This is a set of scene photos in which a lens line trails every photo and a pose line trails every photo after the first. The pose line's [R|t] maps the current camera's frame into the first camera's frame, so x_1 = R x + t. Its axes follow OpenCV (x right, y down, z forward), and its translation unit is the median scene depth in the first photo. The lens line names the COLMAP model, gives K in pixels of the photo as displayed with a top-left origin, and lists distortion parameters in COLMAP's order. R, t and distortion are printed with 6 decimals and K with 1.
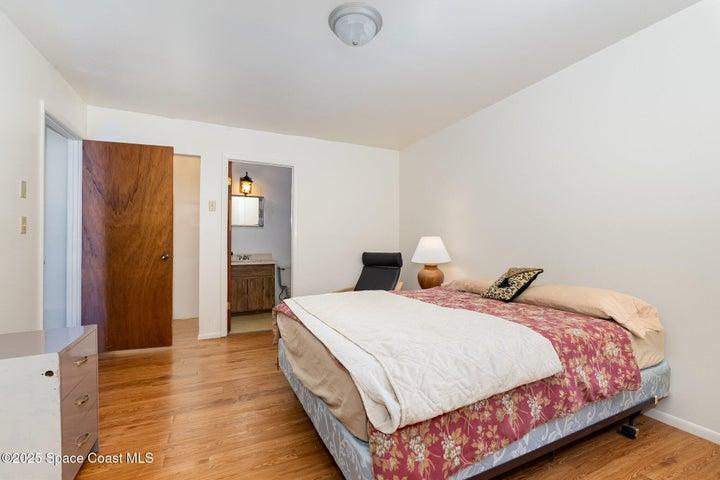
lens RADIAL K [[316.2, 0, 366.4], [0, 316.2, 240.3], [0, 0, 1]] dist [-0.001716, -0.000372]
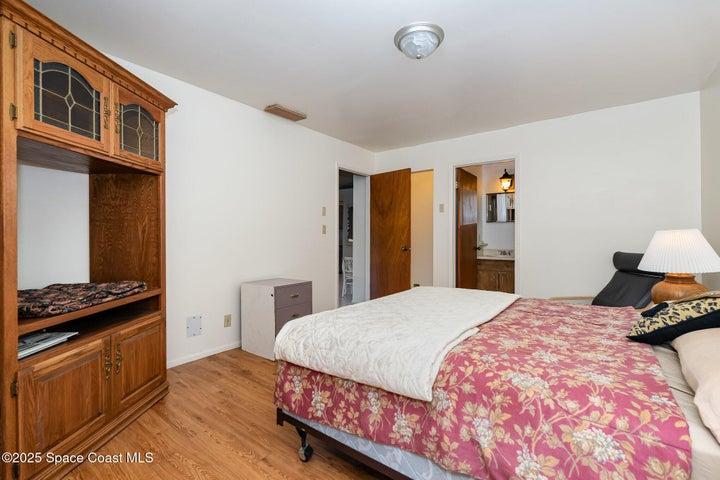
lens RADIAL K [[316.2, 0, 366.4], [0, 316.2, 240.3], [0, 0, 1]] dist [-0.001716, -0.000372]
pose [[0.462466, 0.005830, -0.886618, 1.110590], [0.005675, 0.999938, 0.009536, 0.003907], [0.886619, -0.009441, 0.462405, 0.447485]]
